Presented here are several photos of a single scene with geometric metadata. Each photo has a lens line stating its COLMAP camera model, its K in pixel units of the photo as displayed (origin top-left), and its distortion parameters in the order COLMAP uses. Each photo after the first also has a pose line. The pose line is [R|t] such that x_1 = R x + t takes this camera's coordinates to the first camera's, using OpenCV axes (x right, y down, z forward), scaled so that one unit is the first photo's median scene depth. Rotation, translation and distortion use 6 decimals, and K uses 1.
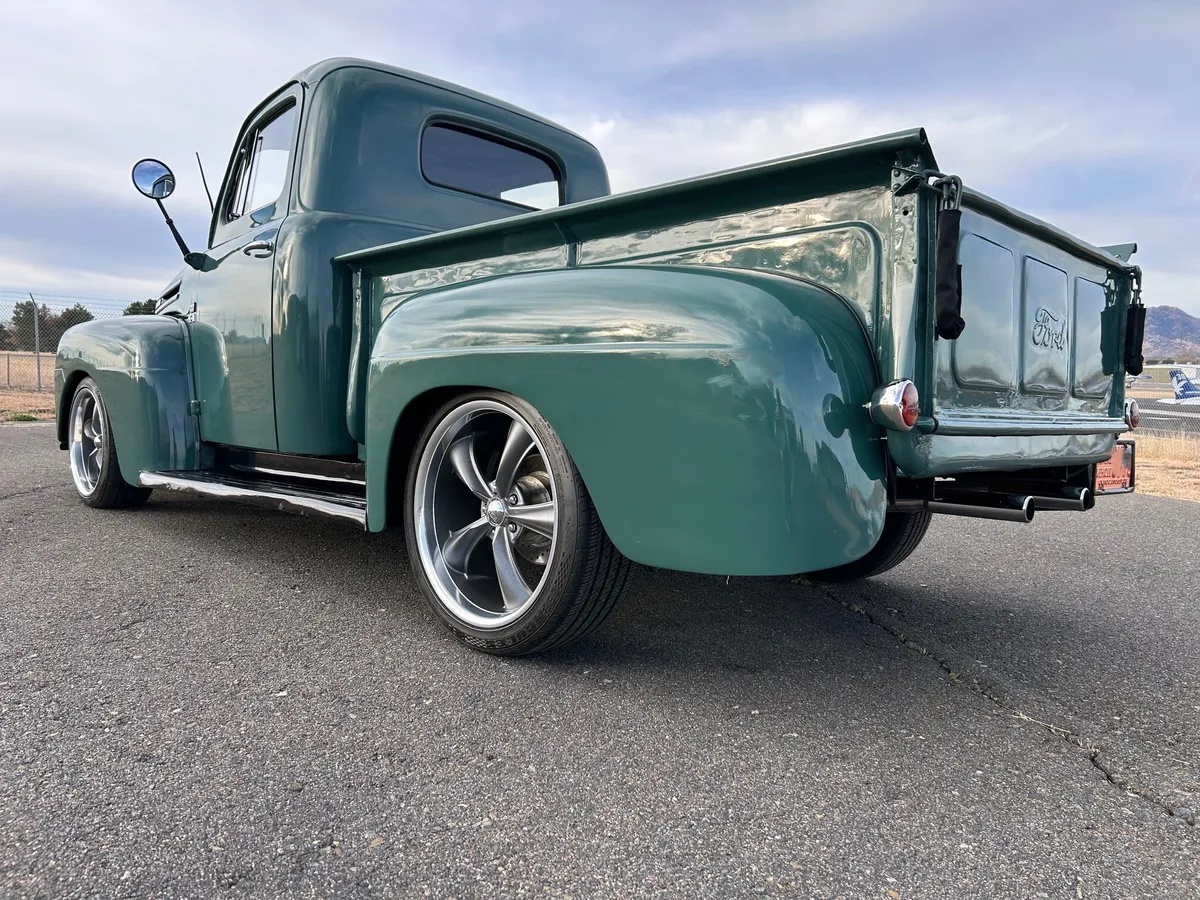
lens RADIAL K [[905.8, 0, 600.0], [0, 905.8, 450.0], [0, 0, 1]] dist [0.020266, -0.005262]
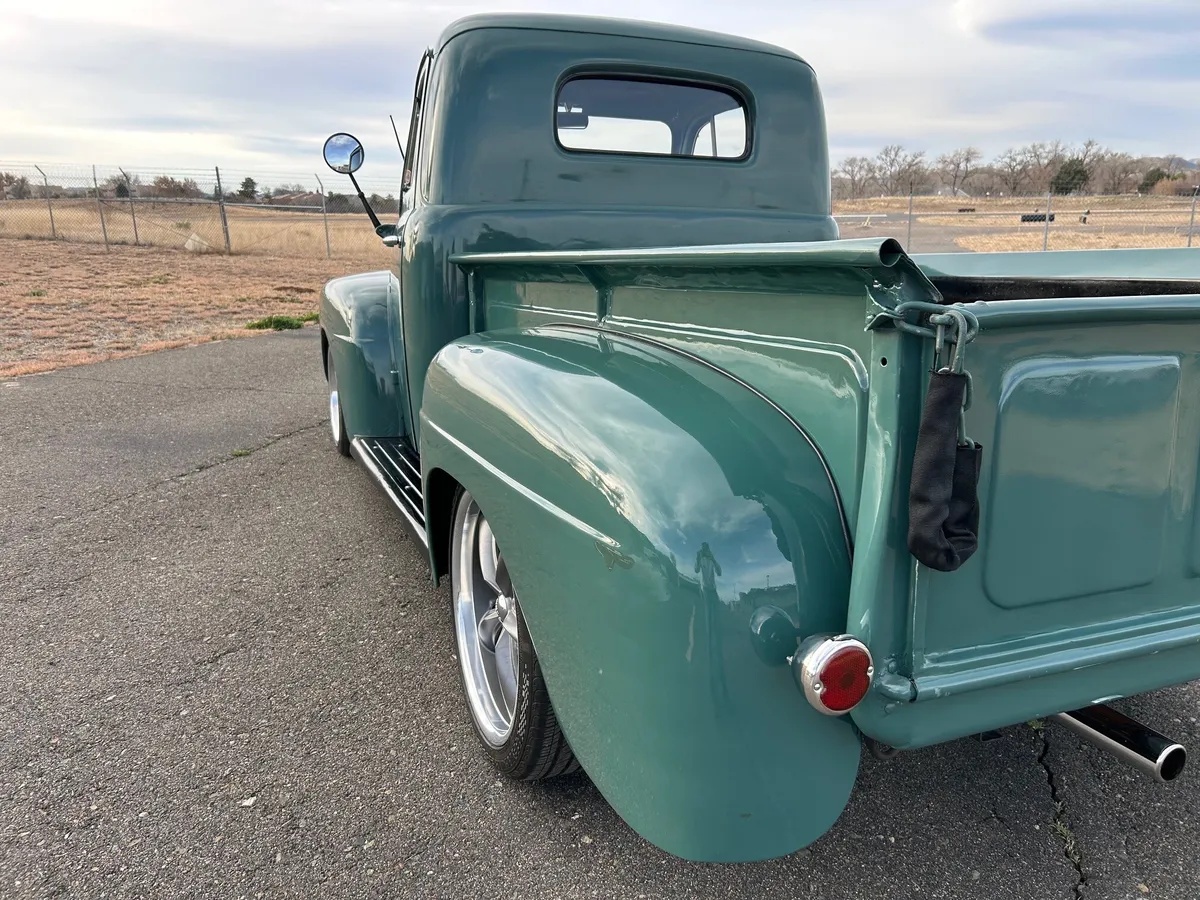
lens RADIAL K [[905.8, 0, 586.1], [0, 905.8, 445.6], [0, 0, 1]] dist [0.029421, -0.036463]
pose [[0.909725, 0.063438, -0.410336, 0.302748], [0.003935, 0.986898, 0.161299, -0.225652], [0.415192, -0.148352, 0.897556, 0.256759]]
